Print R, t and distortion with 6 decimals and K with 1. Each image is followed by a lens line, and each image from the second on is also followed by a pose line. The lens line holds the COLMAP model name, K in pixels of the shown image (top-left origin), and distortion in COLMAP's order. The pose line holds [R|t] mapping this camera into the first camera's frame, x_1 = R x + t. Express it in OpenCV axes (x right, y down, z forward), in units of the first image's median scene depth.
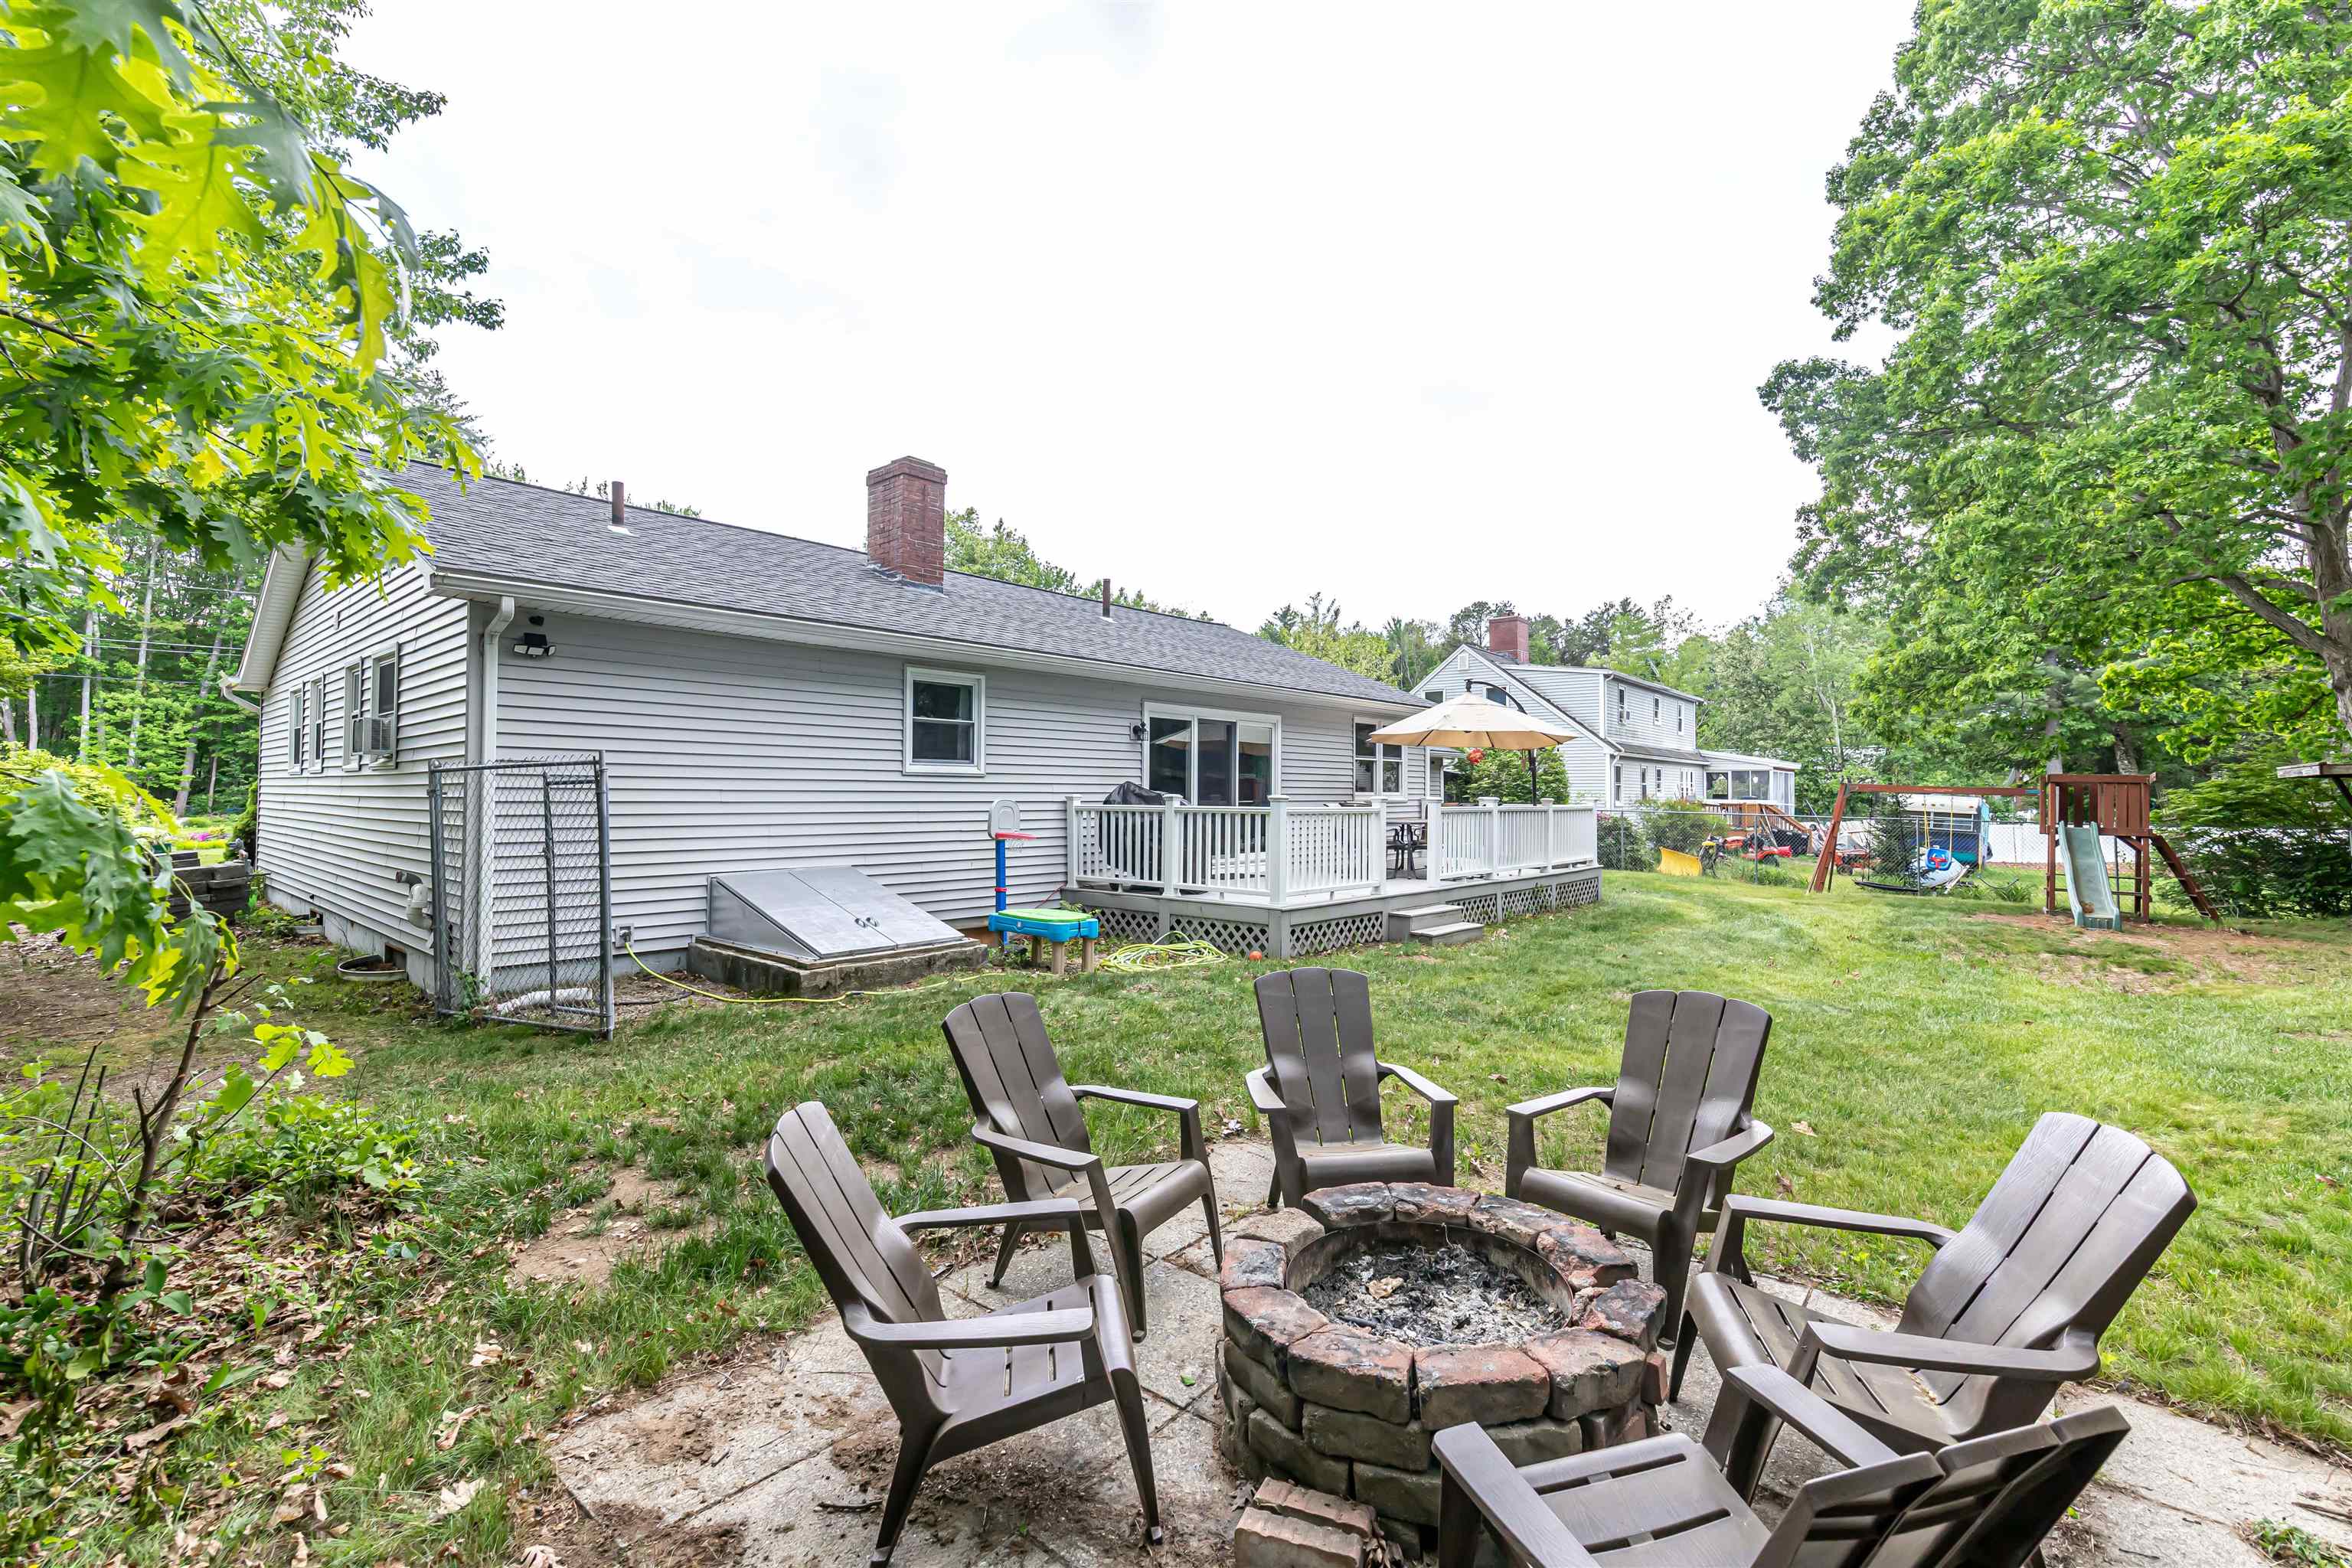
lens RADIAL K [[999.4, 0, 1135.0], [0, 999.4, 780.9], [0, 0, 1]] dist [0.002115, -0.000952]
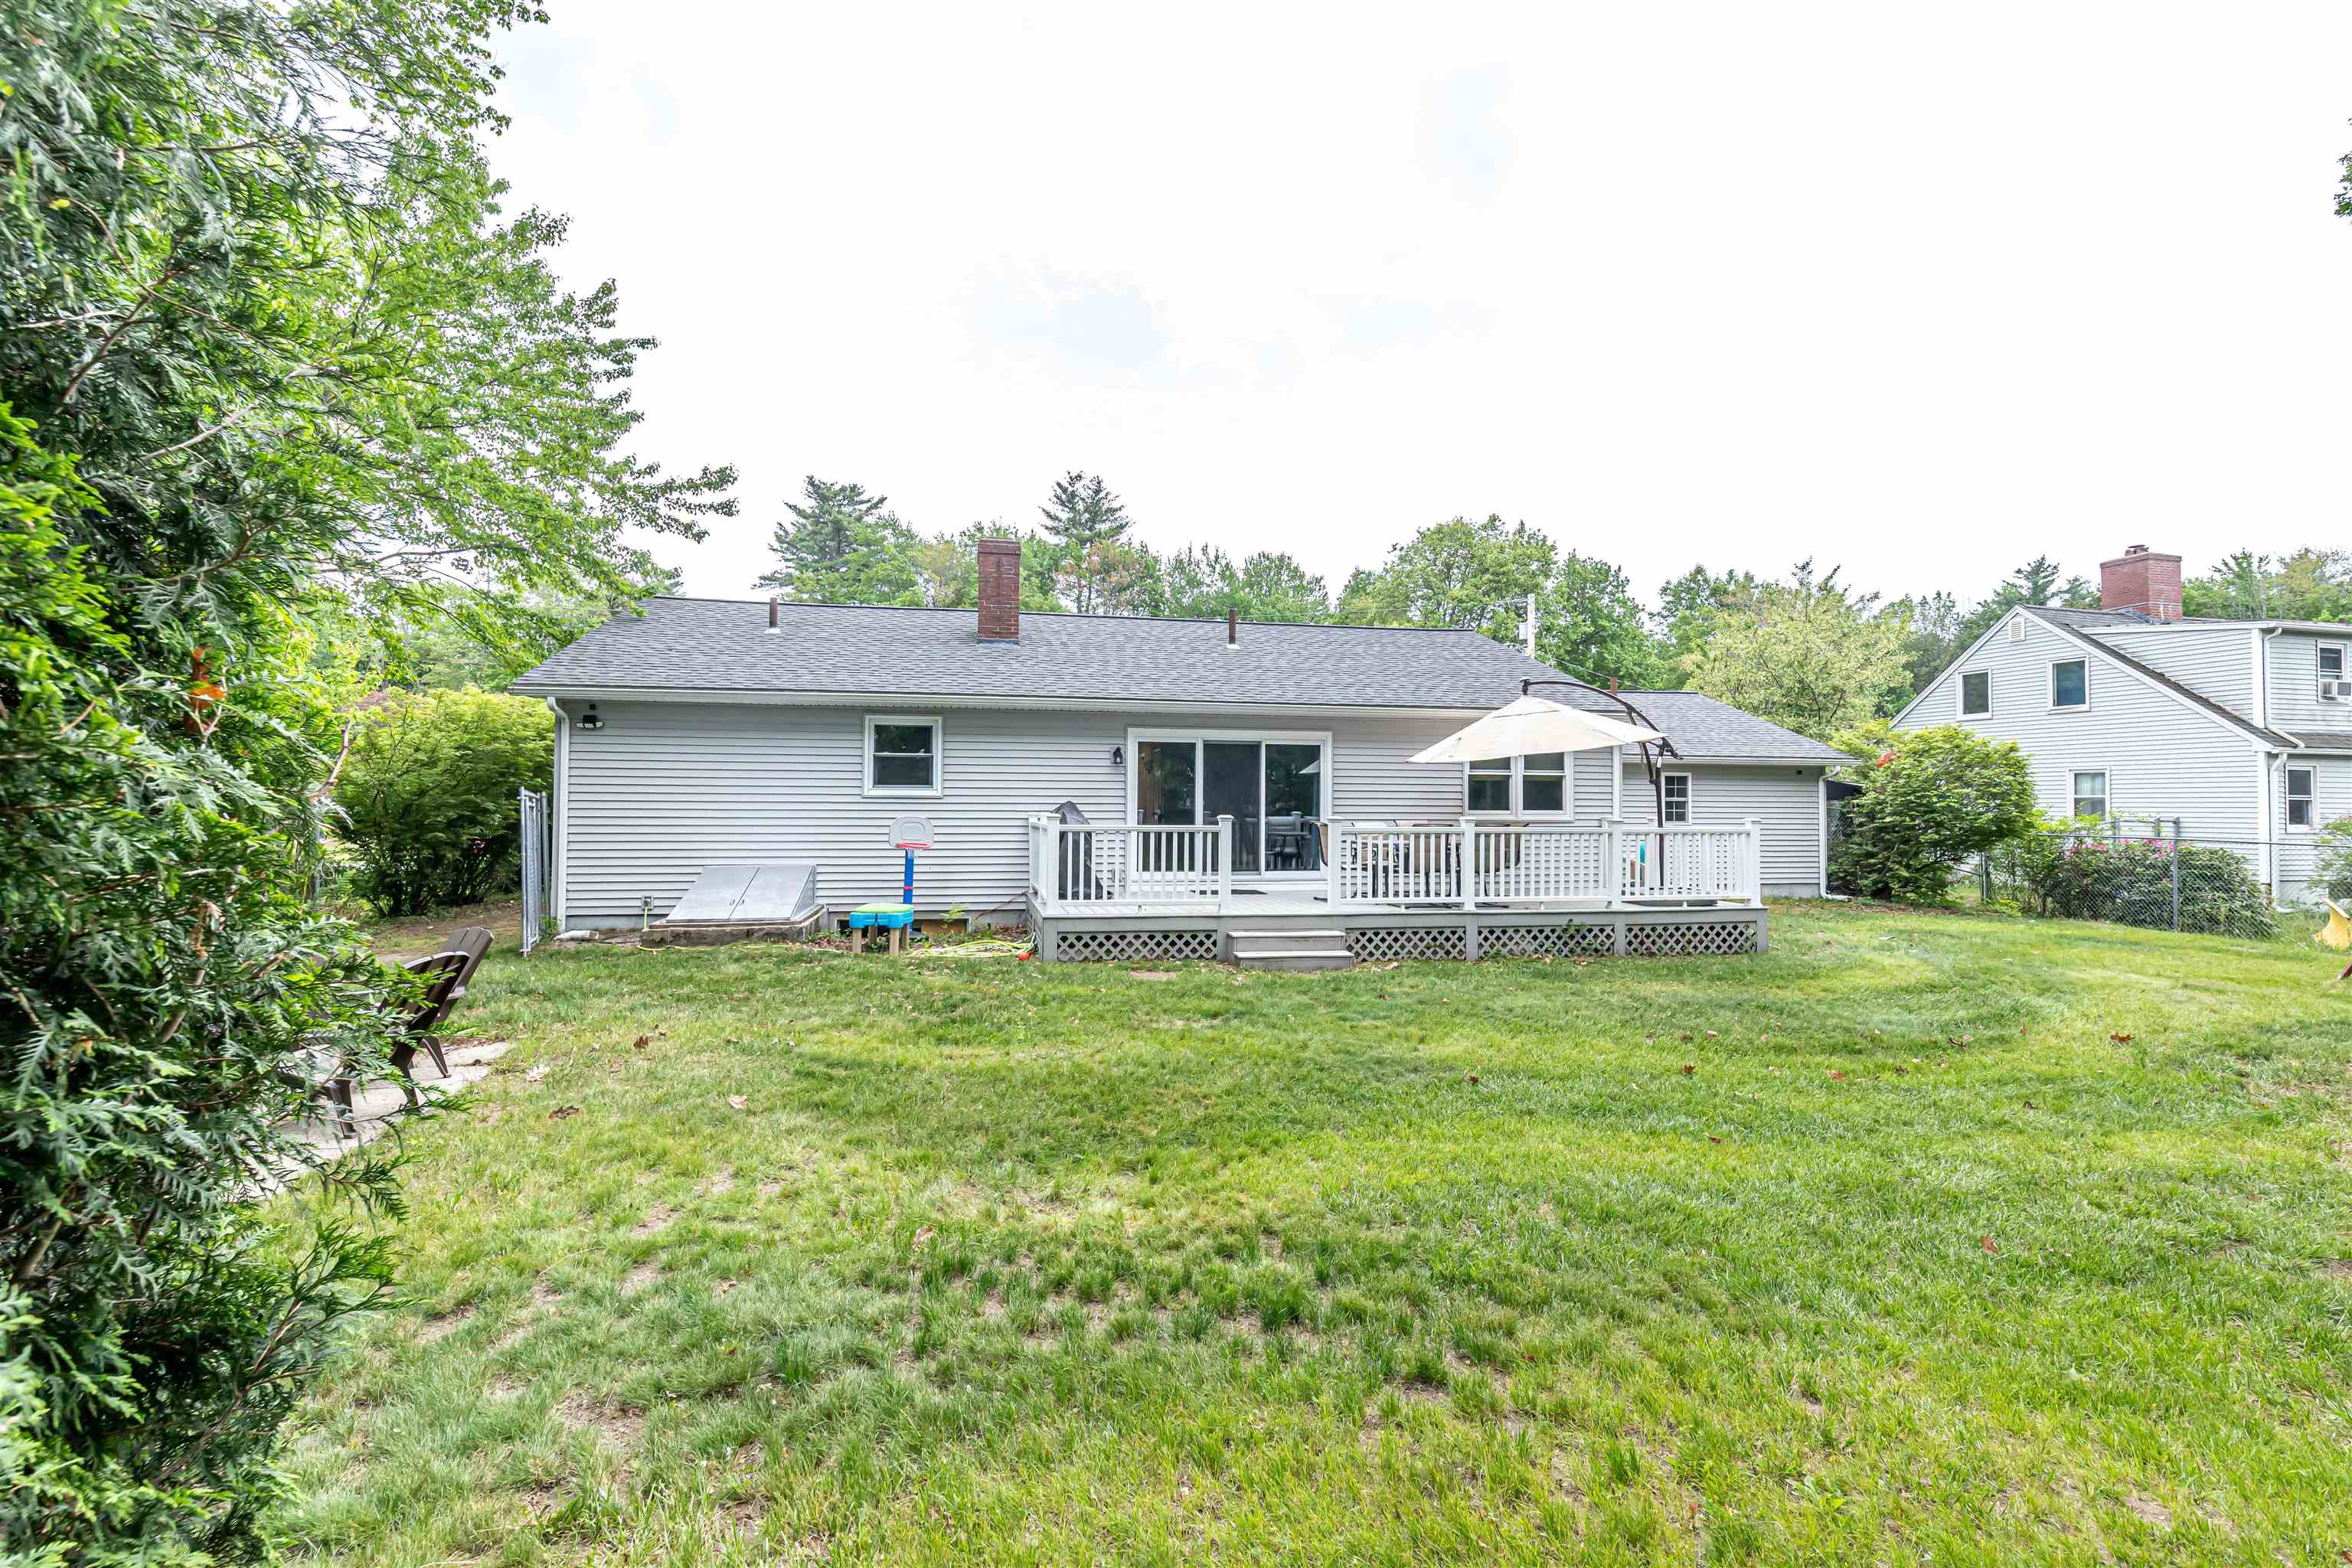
lens RADIAL K [[999.4, 0, 1150.4], [0, 999.4, 797.3], [0, 0, 1]] dist [0.002115, -0.000952]
pose [[0.805288, -0.007450, -0.592837, 0.815421], [0.006791, 0.999971, -0.003341, 0.000485], [0.592845, -0.001335, 0.805315, 0.159245]]
